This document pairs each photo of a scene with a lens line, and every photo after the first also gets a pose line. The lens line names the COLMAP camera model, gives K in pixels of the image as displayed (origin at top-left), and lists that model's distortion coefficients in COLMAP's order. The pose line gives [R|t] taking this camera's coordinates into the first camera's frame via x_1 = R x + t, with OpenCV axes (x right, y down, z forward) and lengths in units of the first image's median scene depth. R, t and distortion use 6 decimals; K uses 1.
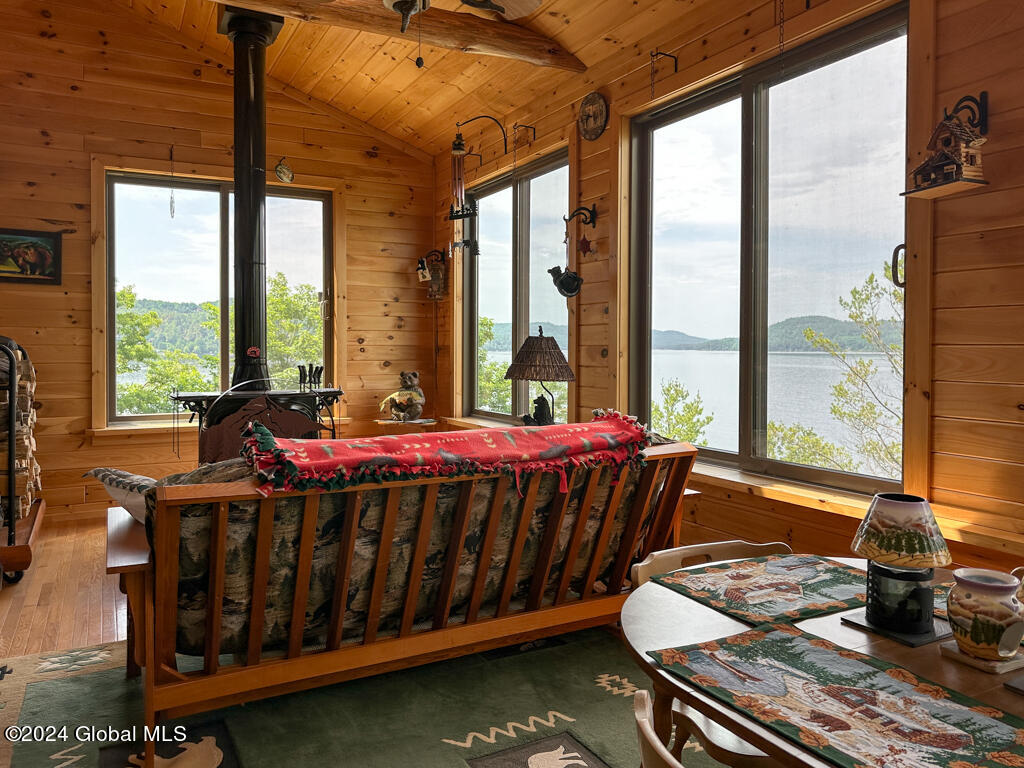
lens RADIAL K [[739.1, 0, 502.6], [0, 739.1, 386.1], [0, 0, 1]] dist [-0.000224, -0.012899]
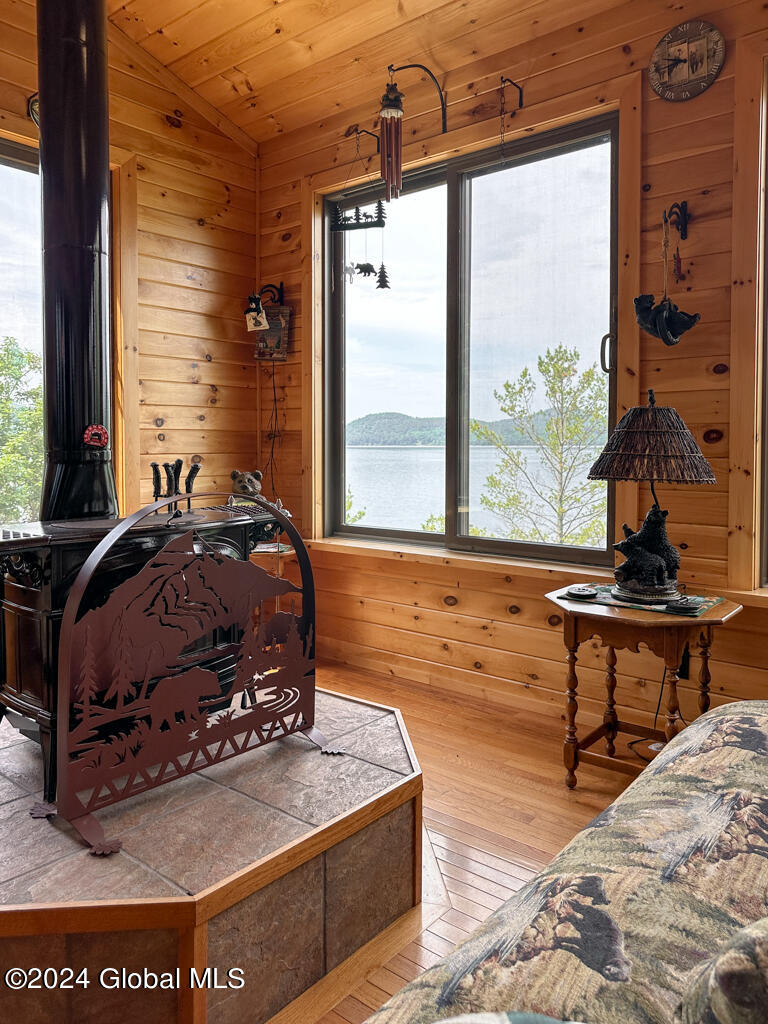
lens RADIAL K [[739.1, 0, 435.5], [0, 739.1, 458.8], [0, 0, 1]] dist [-0.000224, -0.012899]
pose [[0.916271, -0.015597, 0.400255, -0.225233], [0.026509, 0.999412, -0.021740, -0.011936], [-0.399680, 0.030531, 0.916146, 0.352185]]
